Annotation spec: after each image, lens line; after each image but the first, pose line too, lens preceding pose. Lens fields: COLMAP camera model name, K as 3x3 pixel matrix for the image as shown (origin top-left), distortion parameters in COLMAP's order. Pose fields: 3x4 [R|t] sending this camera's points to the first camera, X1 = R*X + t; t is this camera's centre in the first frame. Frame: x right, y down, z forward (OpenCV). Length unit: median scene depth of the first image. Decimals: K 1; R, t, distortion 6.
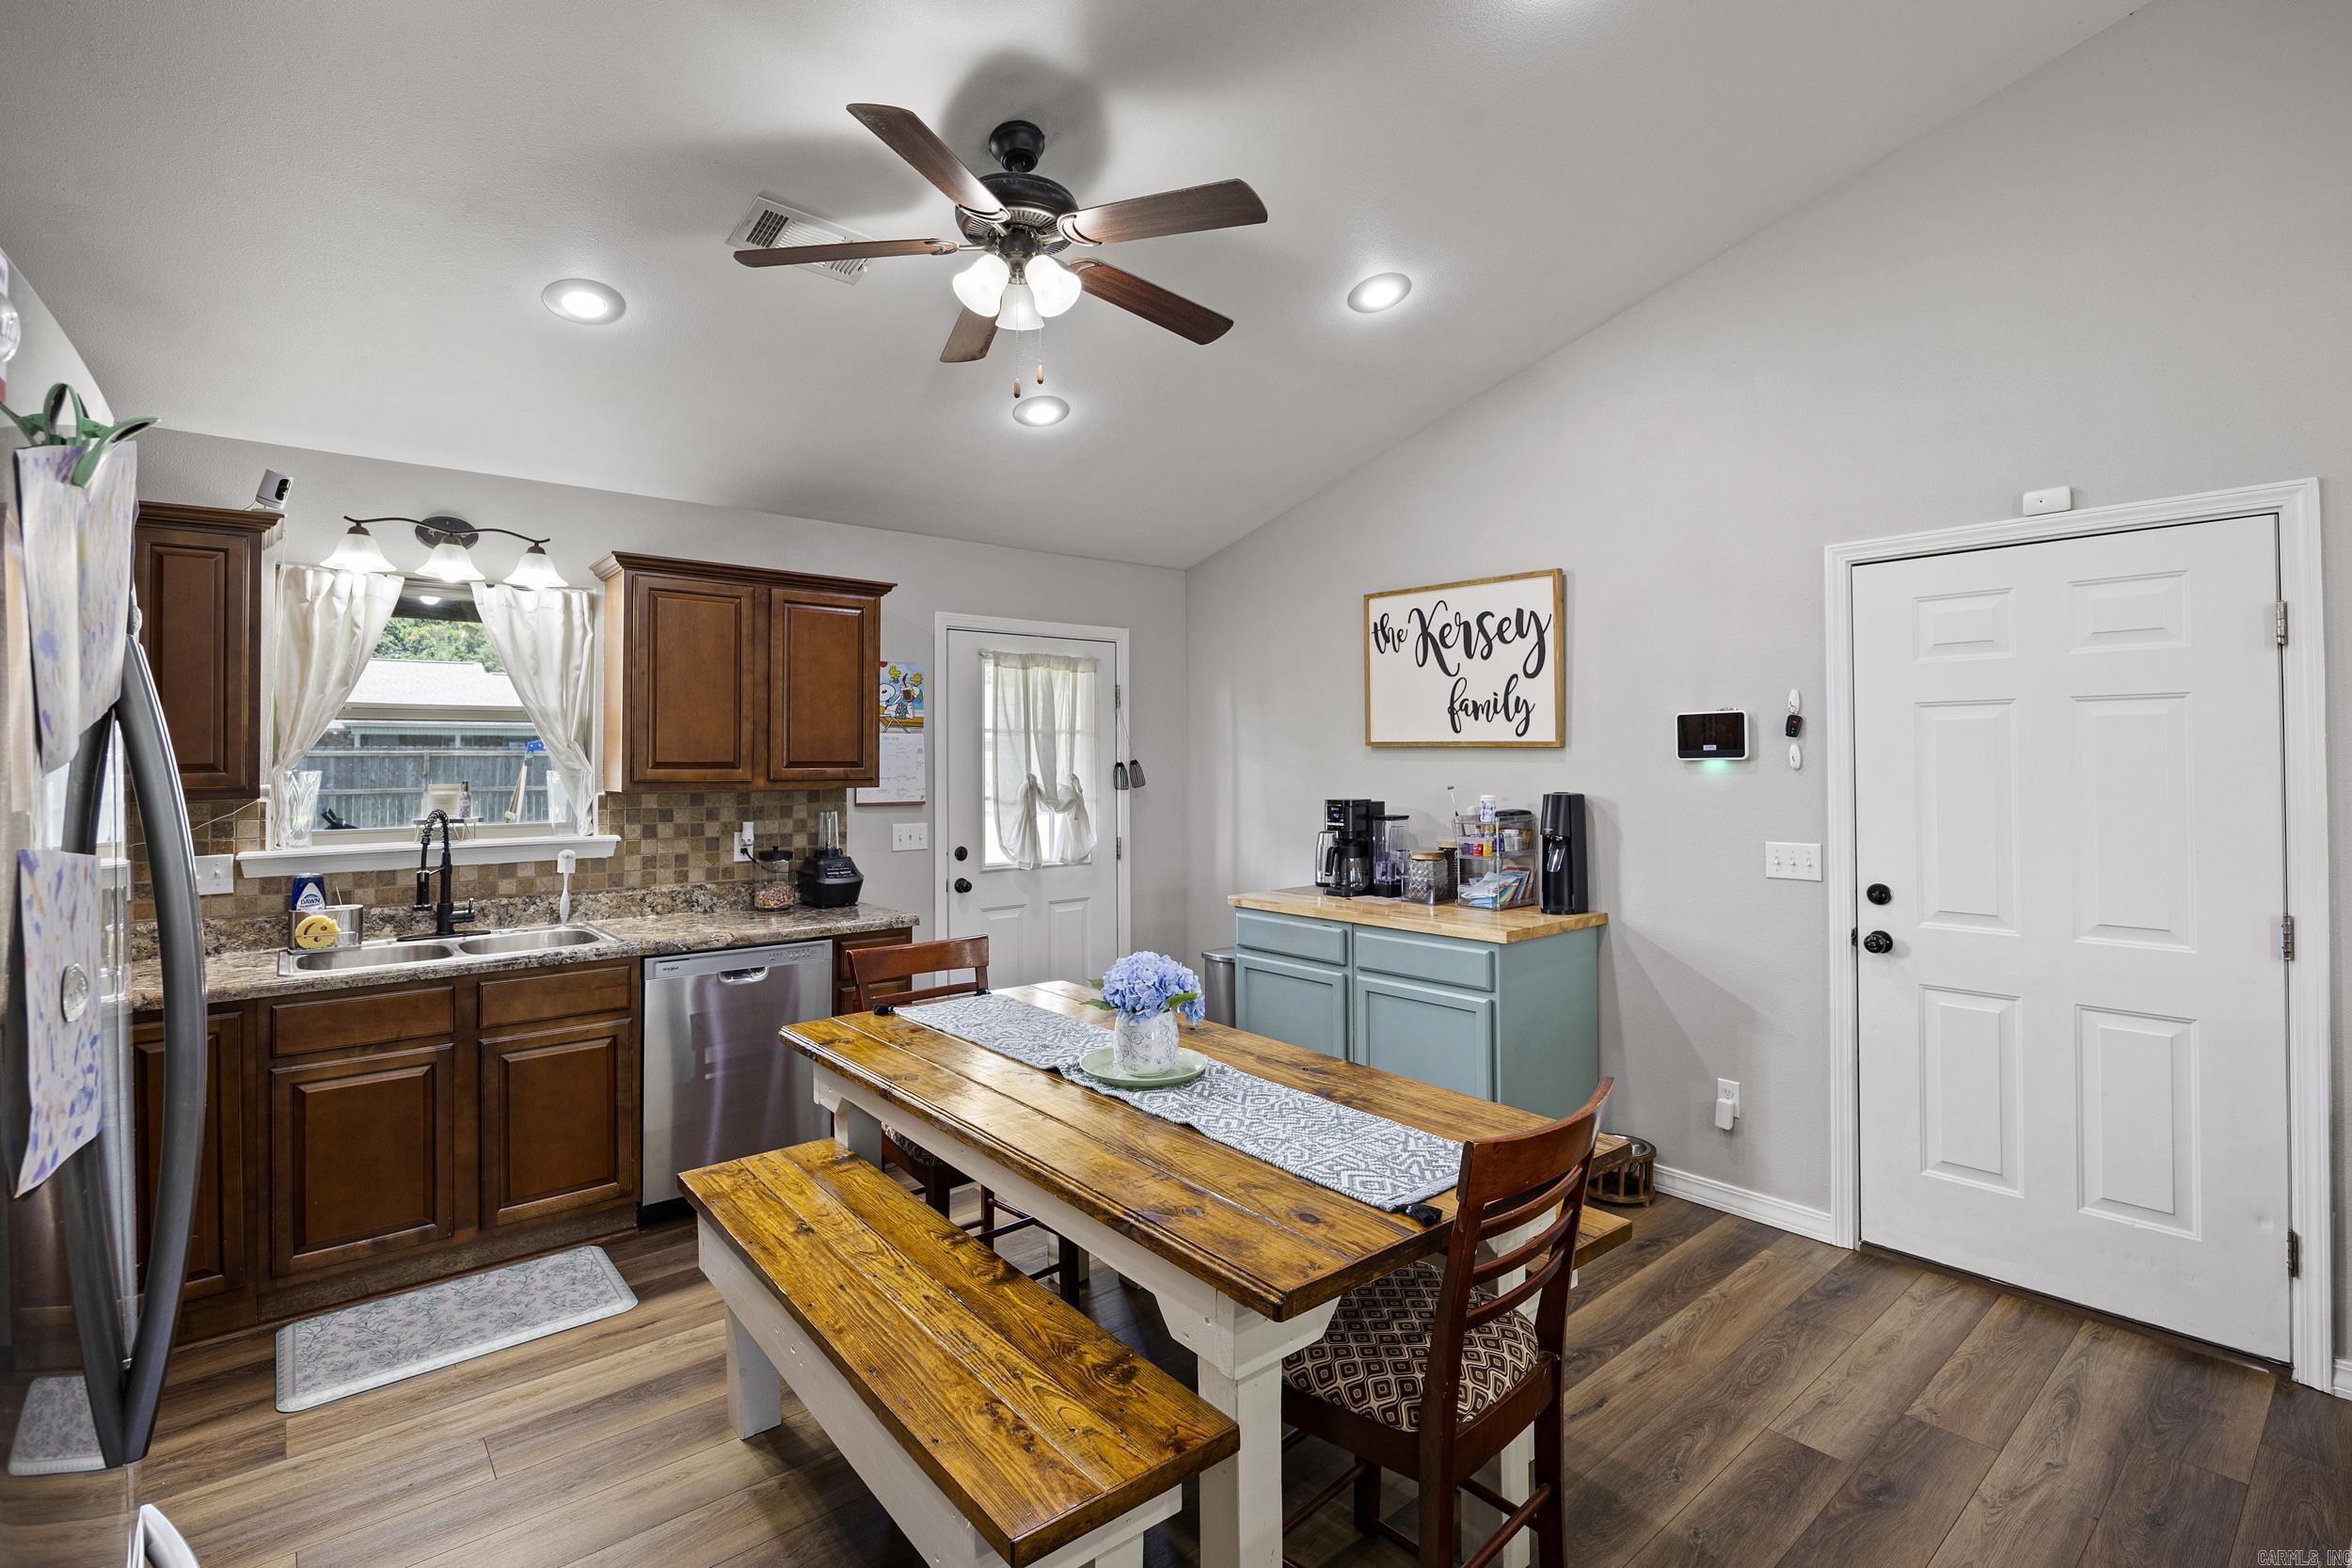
lens RADIAL K [[1076.0, 0, 1179.3], [0, 1076.0, 736.9], [0, 0, 1]] dist [-0.015067, 0.000310]
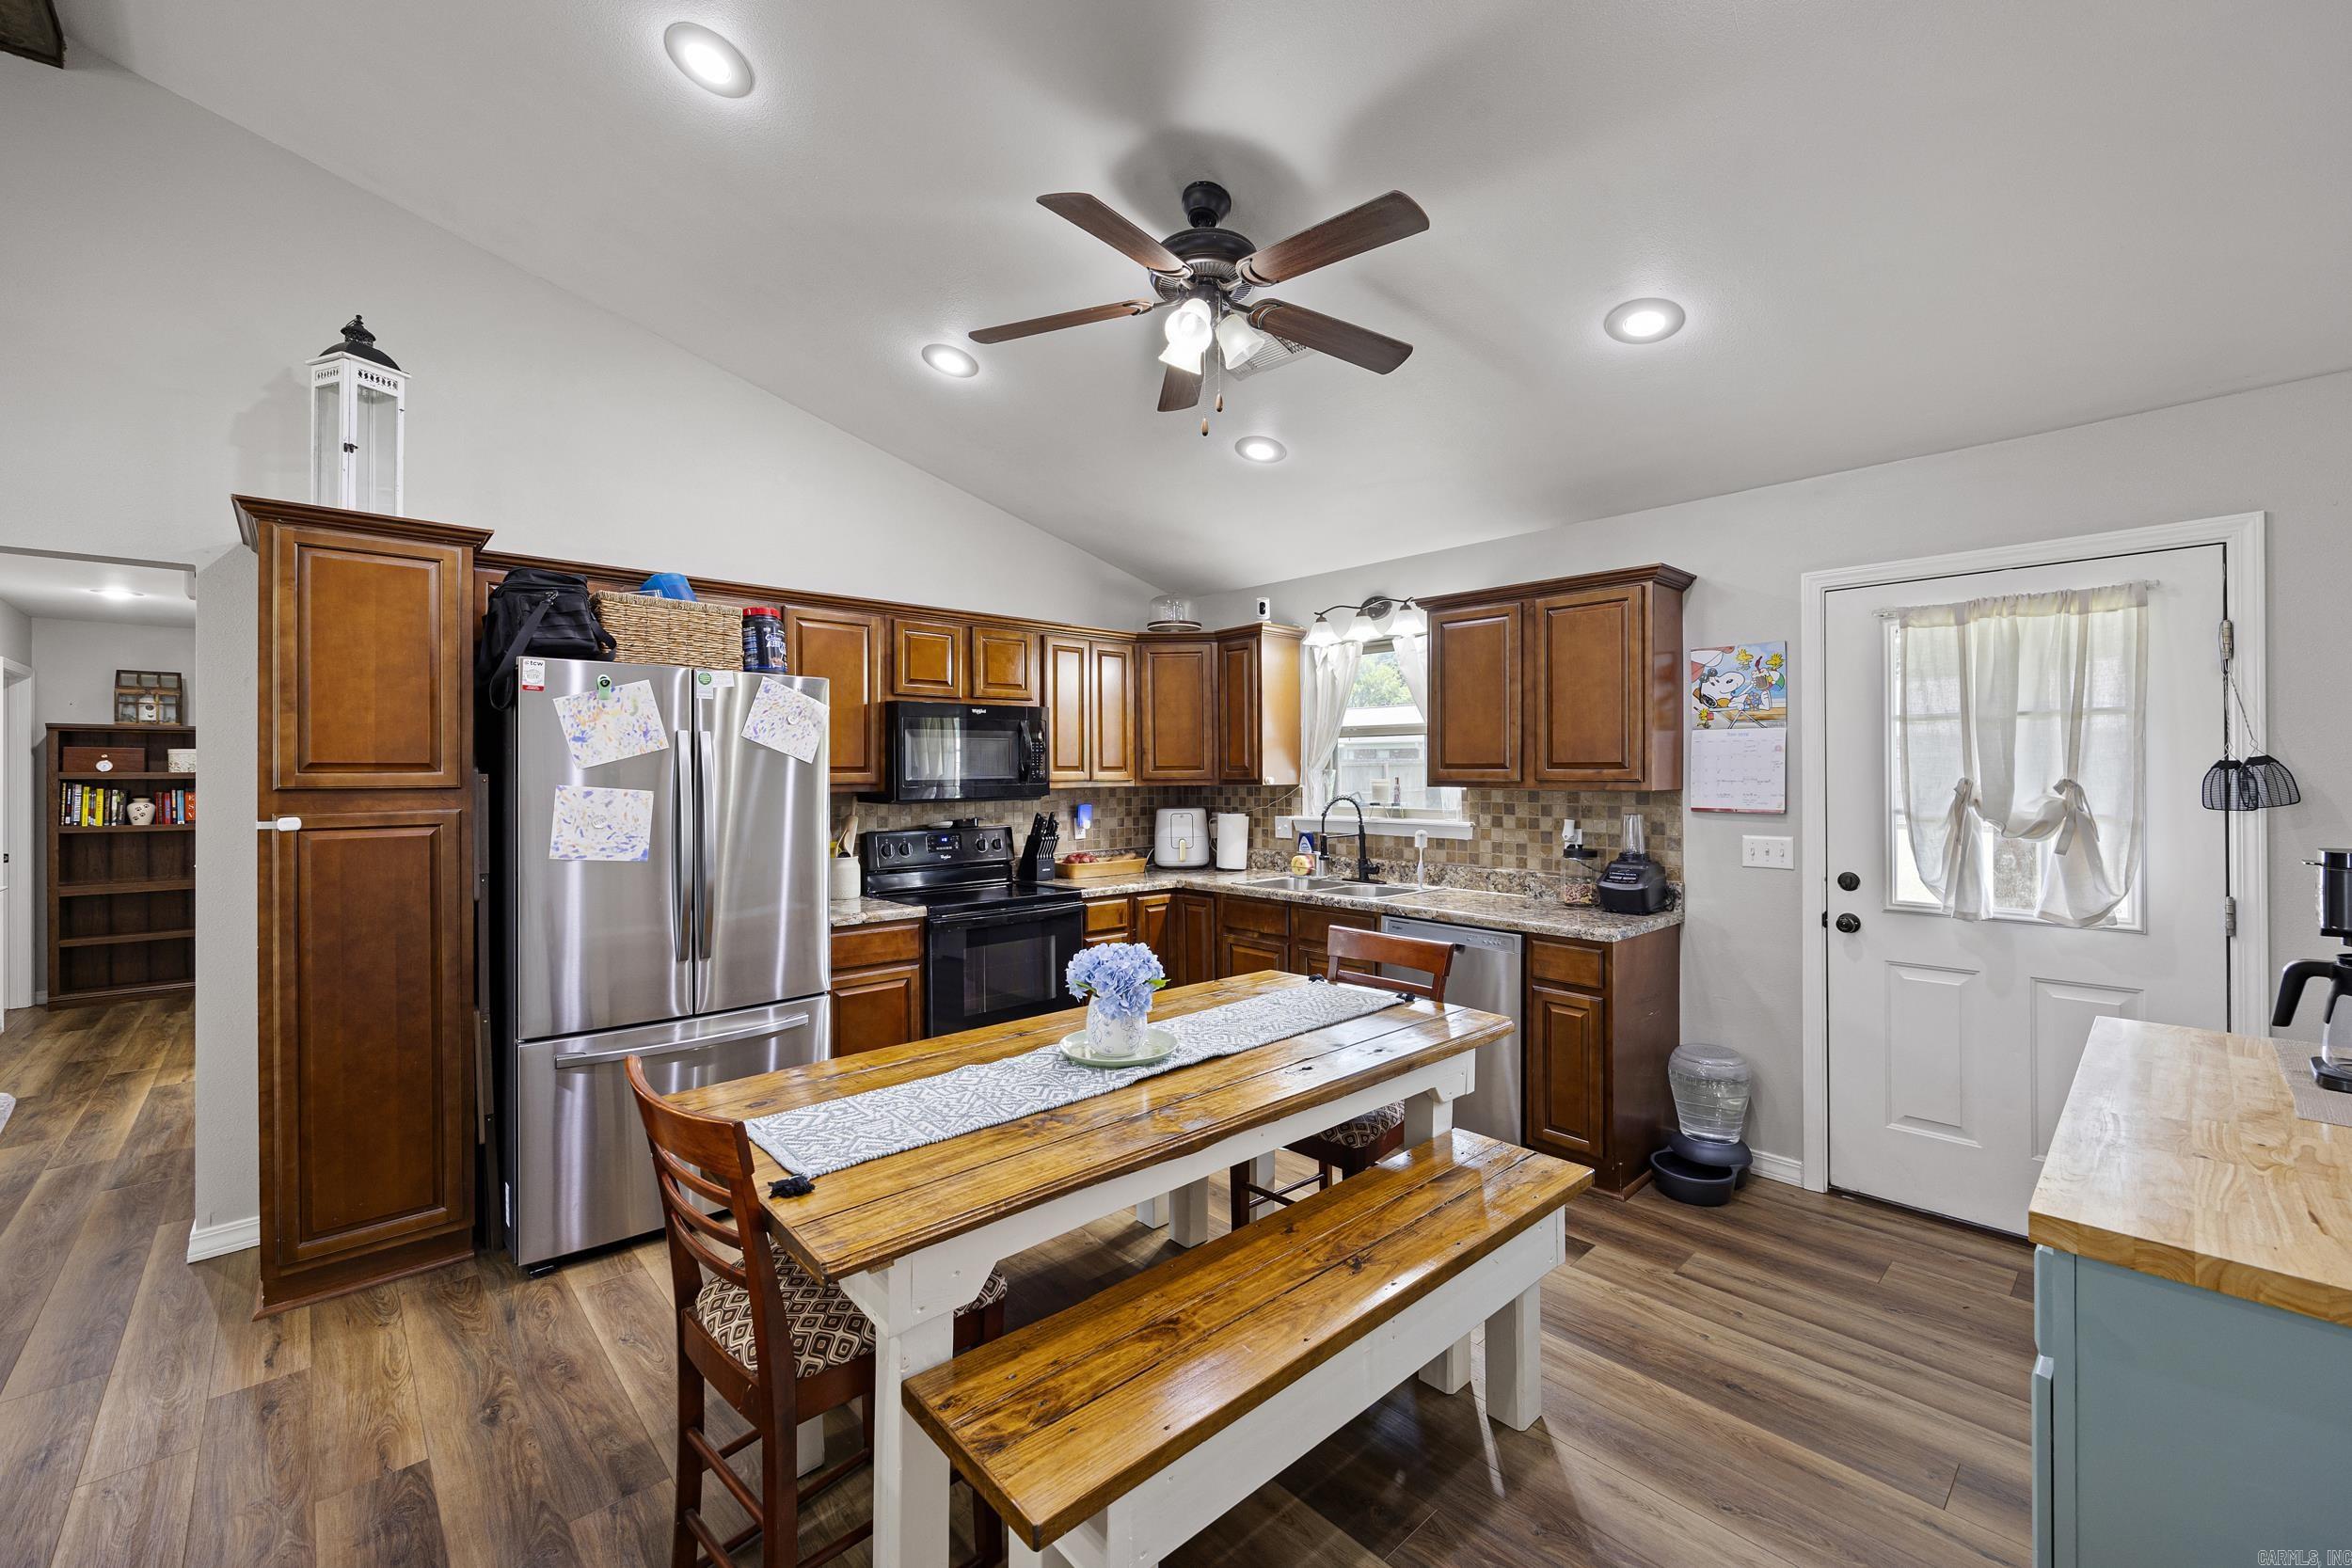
lens RADIAL K [[943.9, 0, 1183.6], [0, 943.9, 774.3], [0, 0, 1]] dist [-0.000419, -0.000087]
pose [[0.053334, 0.008916, -0.998537, 0.524360], [0.027233, 0.999575, 0.010380, 0.014895], [0.998205, -0.027747, 0.053068, 0.586272]]
